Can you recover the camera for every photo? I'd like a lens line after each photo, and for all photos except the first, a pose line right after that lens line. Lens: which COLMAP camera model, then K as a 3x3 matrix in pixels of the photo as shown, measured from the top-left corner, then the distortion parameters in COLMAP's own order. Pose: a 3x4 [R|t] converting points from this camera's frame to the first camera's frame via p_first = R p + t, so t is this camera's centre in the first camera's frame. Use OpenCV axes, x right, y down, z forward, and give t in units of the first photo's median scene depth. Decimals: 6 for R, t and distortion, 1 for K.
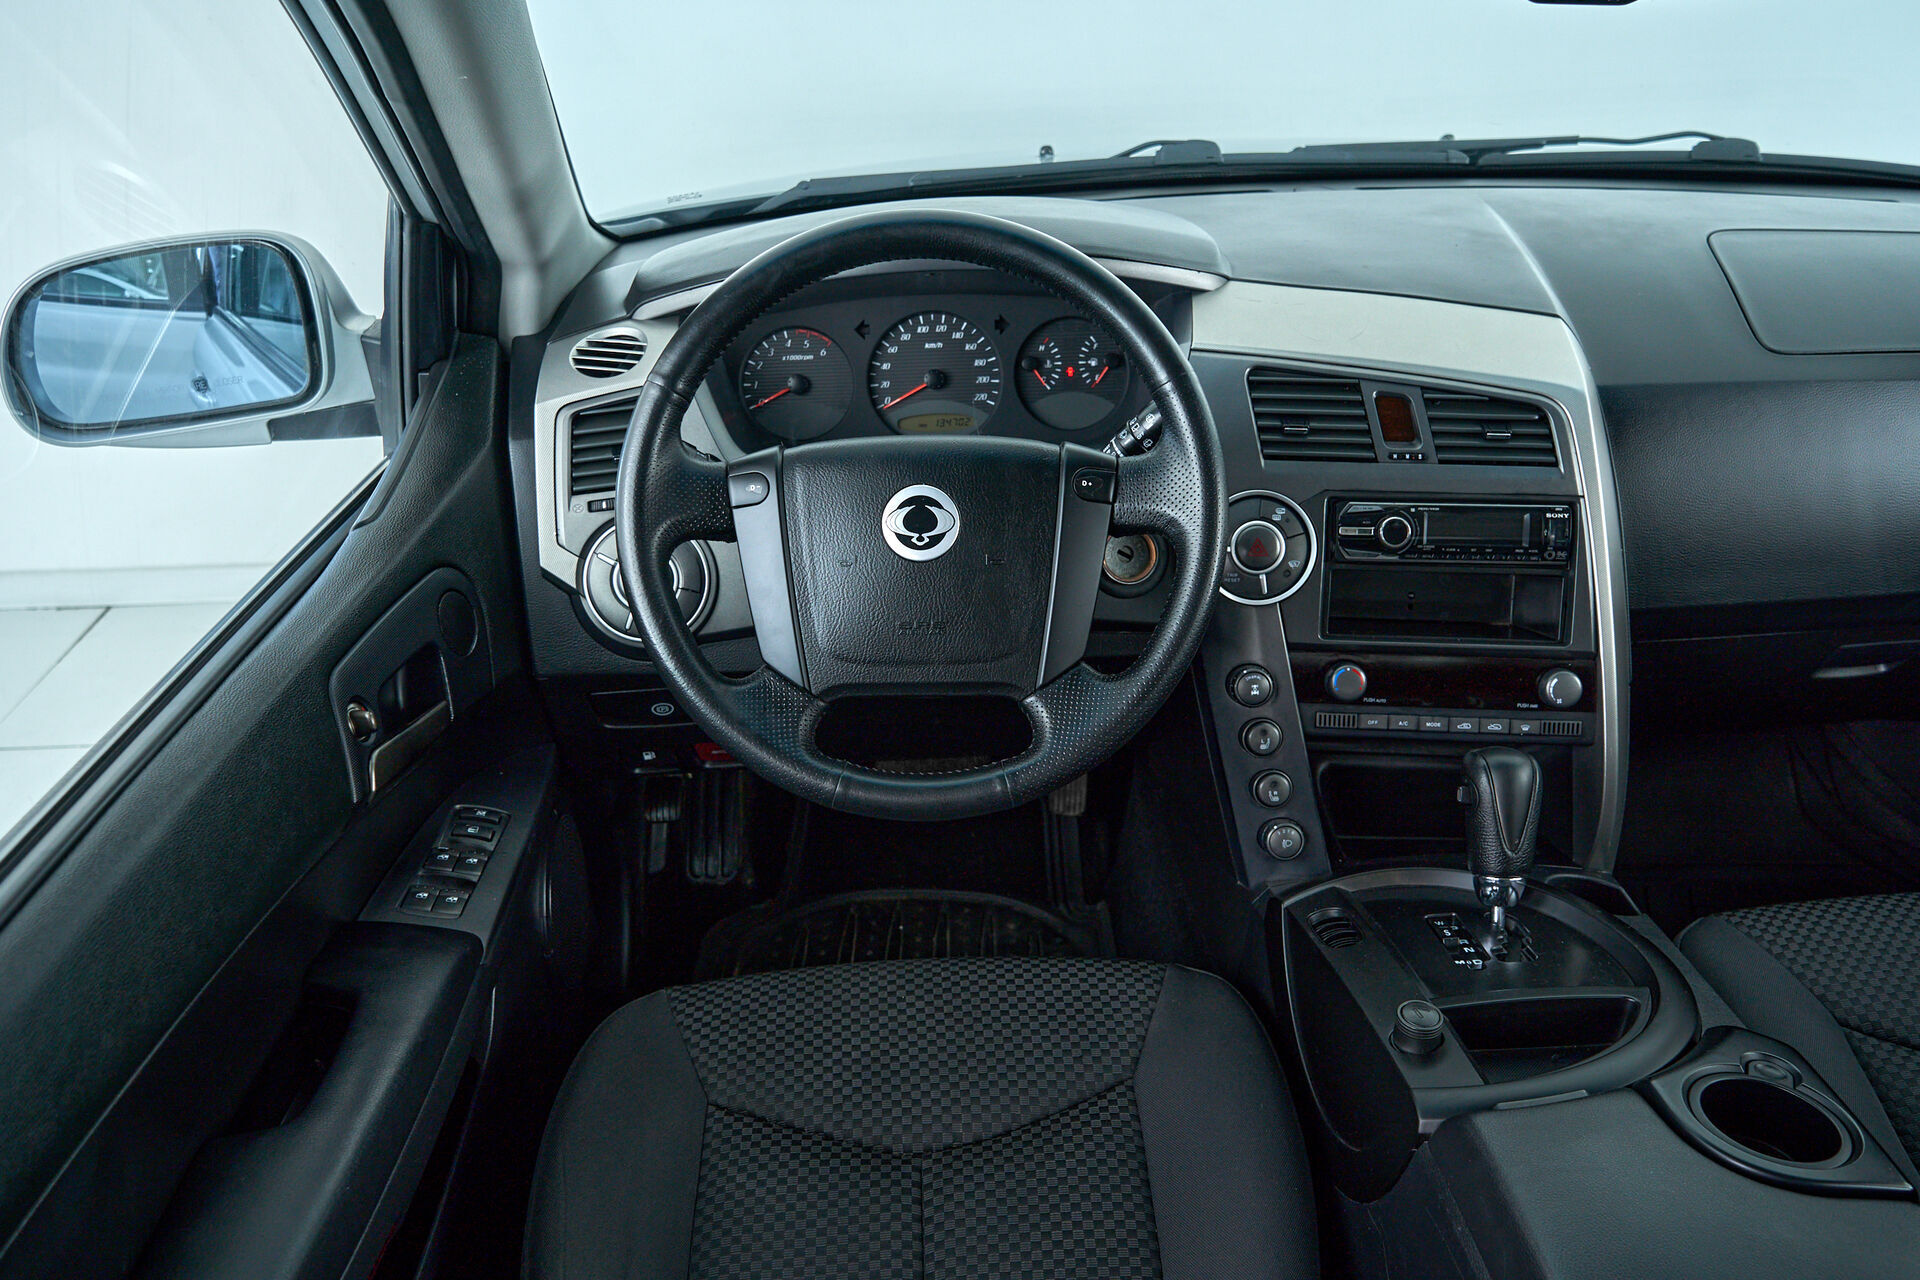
lens RADIAL K [[1570.6, 0, 961.9], [0, 1570.6, 640.1], [0, 0, 1]] dist [0.016731, -0.011004]
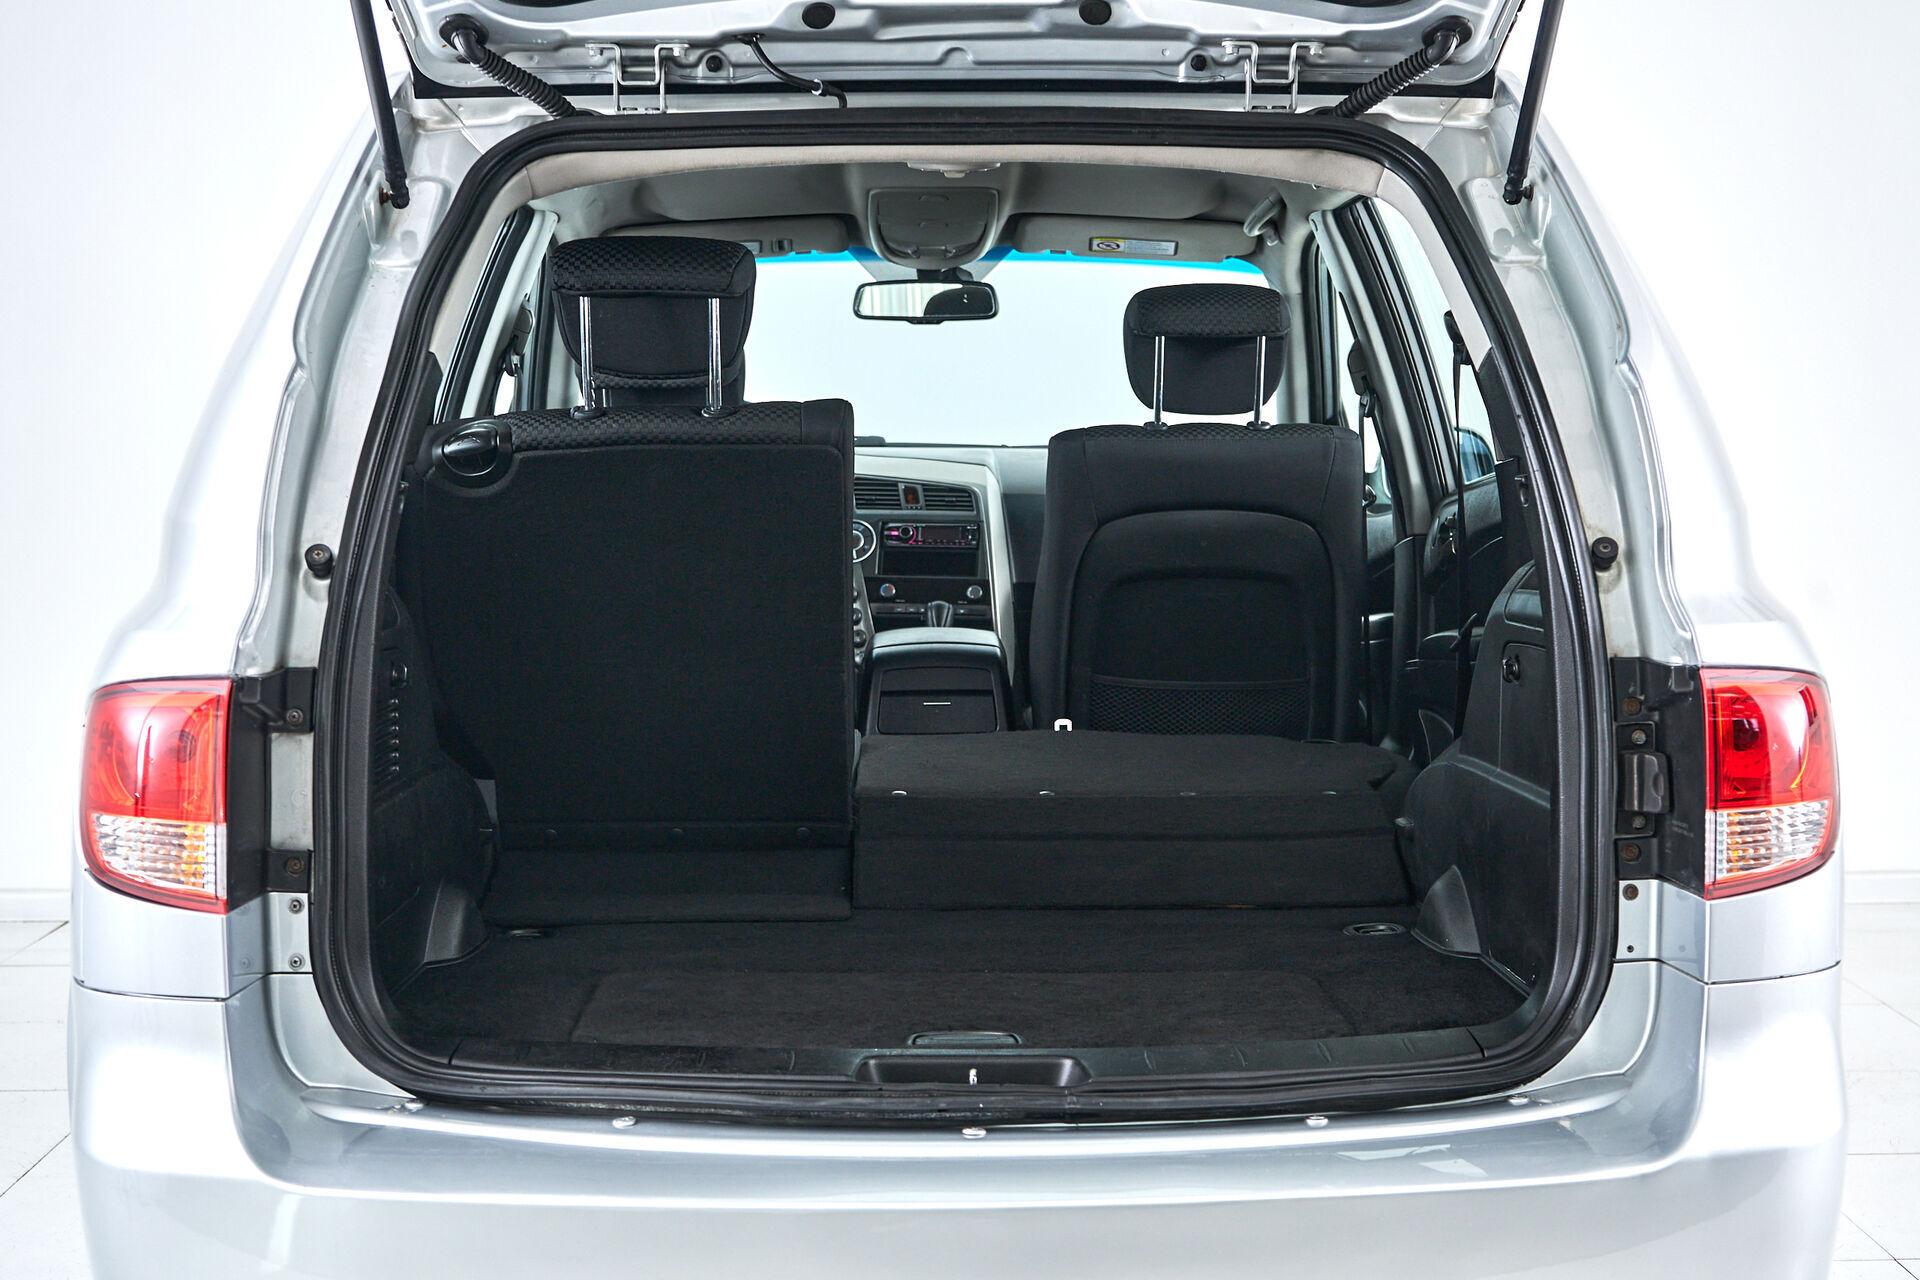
lens RADIAL K [[2792.1, 0, 964.7], [0, 2792.1, 639.9], [0, 0, 1]] dist [0.003875, 0.000000]
pose [[0.999746, 0.015333, -0.016498, 0.436526], [-0.020759, 0.911476, -0.410829, 1.857686], [0.008738, 0.411067, 0.911563, -2.884100]]
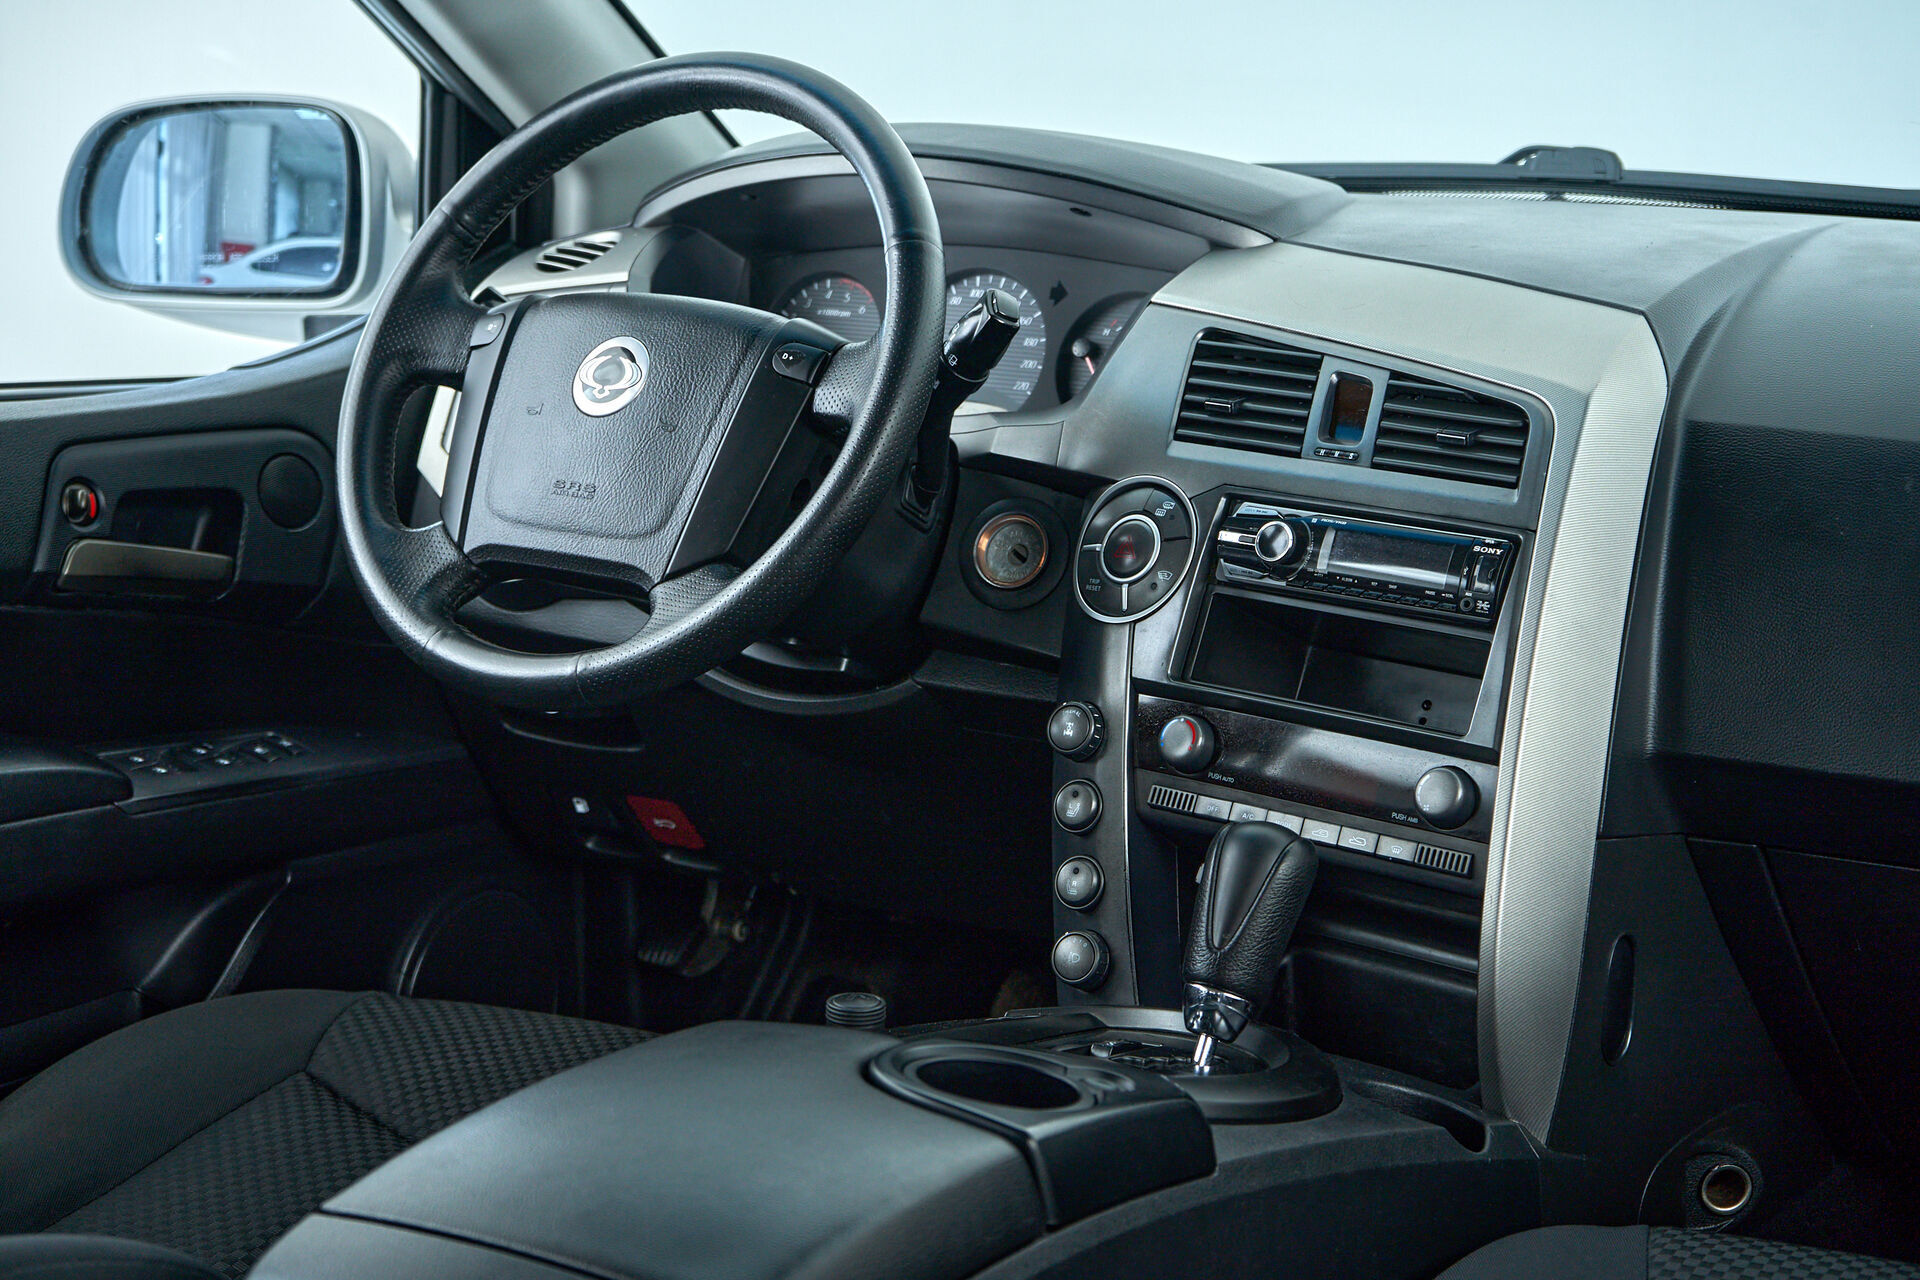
lens RADIAL K [[3443.5, 0, 949.3], [0, 3443.5, 631.5], [0, 0, 1]] dist [0.035098, 0.000000]
pose [[0.816348, 0.140096, -0.560311, 1.028338], [-0.293564, 0.936120, -0.193648, 0.314322], [0.497389, 0.322572, 0.805327, -0.326763]]
